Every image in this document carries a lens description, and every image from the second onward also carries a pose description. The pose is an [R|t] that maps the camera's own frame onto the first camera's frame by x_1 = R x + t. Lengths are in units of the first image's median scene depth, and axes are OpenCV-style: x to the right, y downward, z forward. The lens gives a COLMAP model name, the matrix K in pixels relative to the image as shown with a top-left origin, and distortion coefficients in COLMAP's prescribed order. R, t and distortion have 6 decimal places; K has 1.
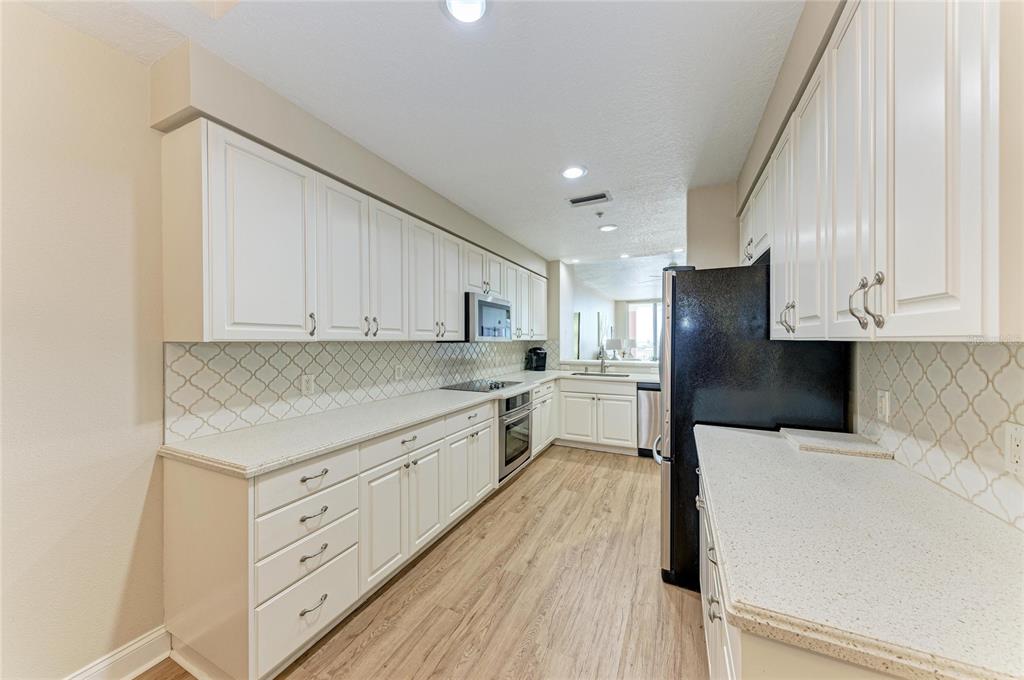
lens RADIAL K [[346.2, 0, 512.9], [0, 346.2, 341.3], [0, 0, 1]] dist [0.020921, -0.004696]
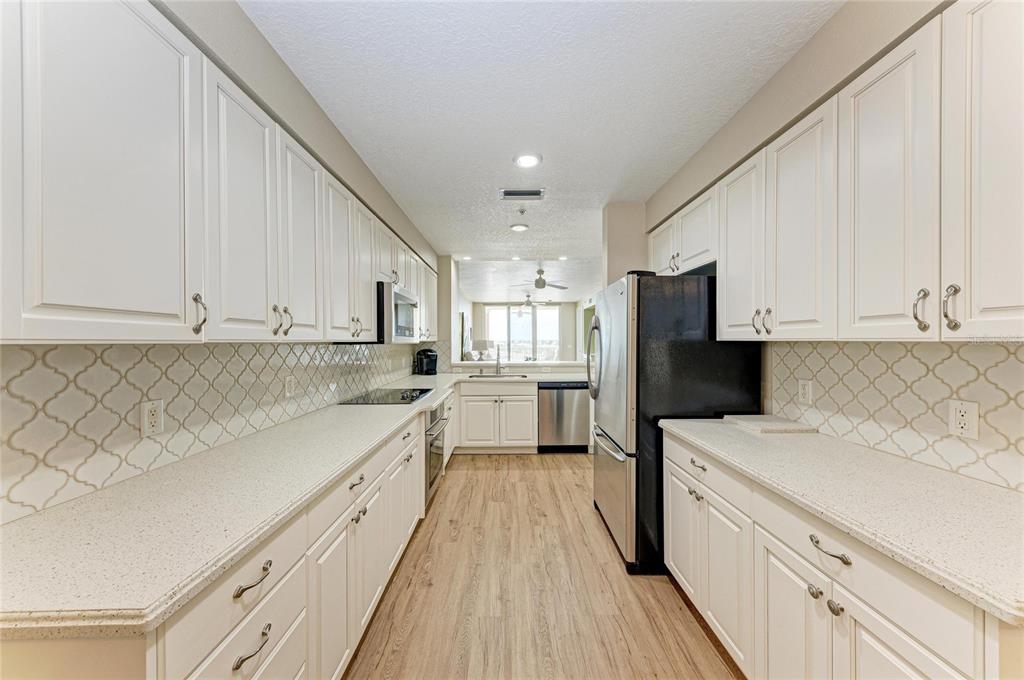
lens RADIAL K [[346.2, 0, 512.9], [0, 346.2, 341.3], [0, 0, 1]] dist [0.020921, -0.004696]
pose [[0.896367, -0.001186, 0.443311, -0.241737], [0.002522, 0.999994, -0.002425, -0.000253], [-0.443305, 0.003292, 0.896365, 0.162473]]
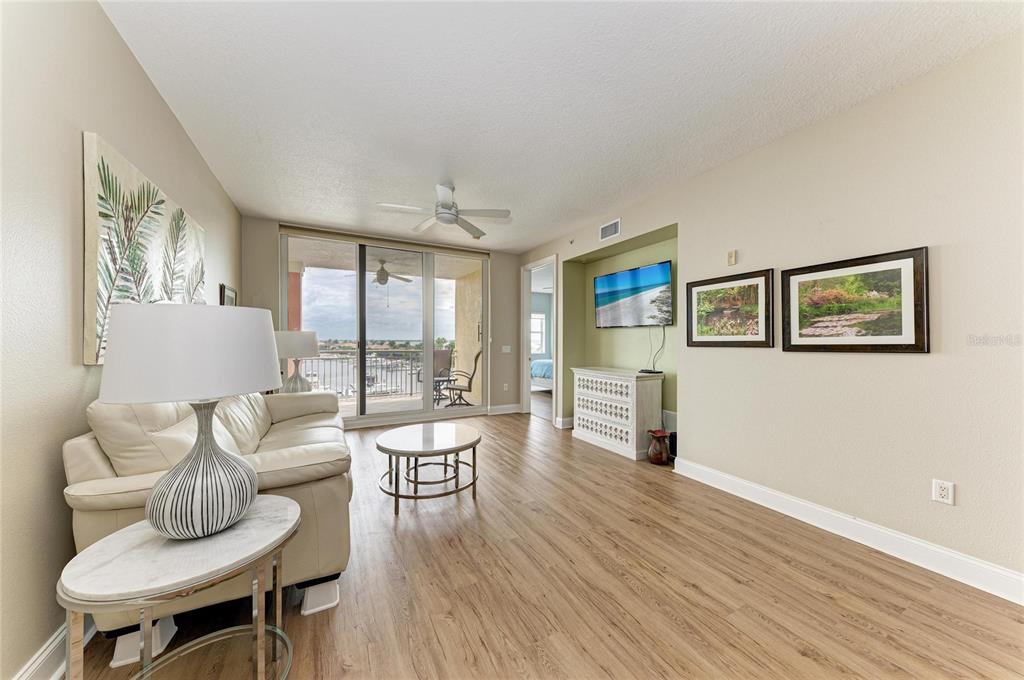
lens RADIAL K [[346.2, 0, 512.9], [0, 346.2, 341.3], [0, 0, 1]] dist [0.020921, -0.004696]
pose [[0.596489, 0.006765, 0.802593, 0.868492], [-0.004067, 0.999977, -0.005407, 0.020707], [-0.802611, -0.000039, 0.596503, 2.807297]]
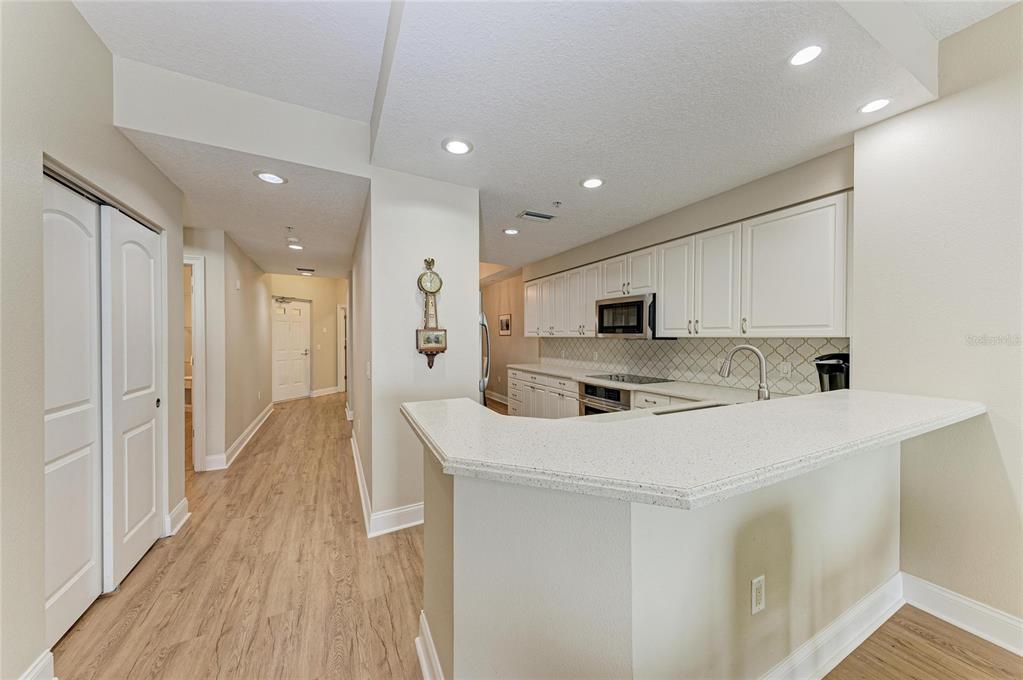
lens RADIAL K [[345.9, 0, 512.4], [0, 345.9, 341.3], [0, 0, 1]] dist [0.020921, -0.004696]
pose [[-0.607003, 0.010900, -0.794625, 1.264546], [-0.003278, 0.999863, 0.016220, -0.006895], [0.794693, 0.012450, -0.606884, 1.734242]]
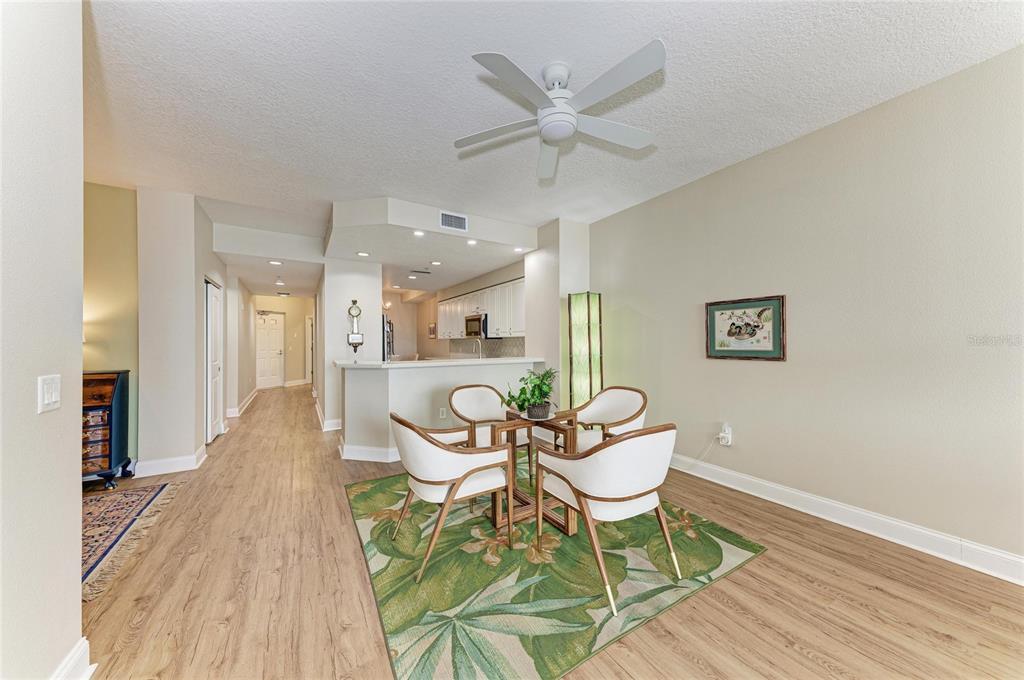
lens RADIAL K [[346.3, 0, 511.0], [0, 346.3, 340.8], [0, 0, 1]] dist [0.018481, -0.000065]
pose [[-0.549361, 0.002620, -0.835581, 1.794045], [0.003415, 0.999994, 0.000891, 0.016917], [0.835578, -0.002364, -0.549367, 2.779204]]
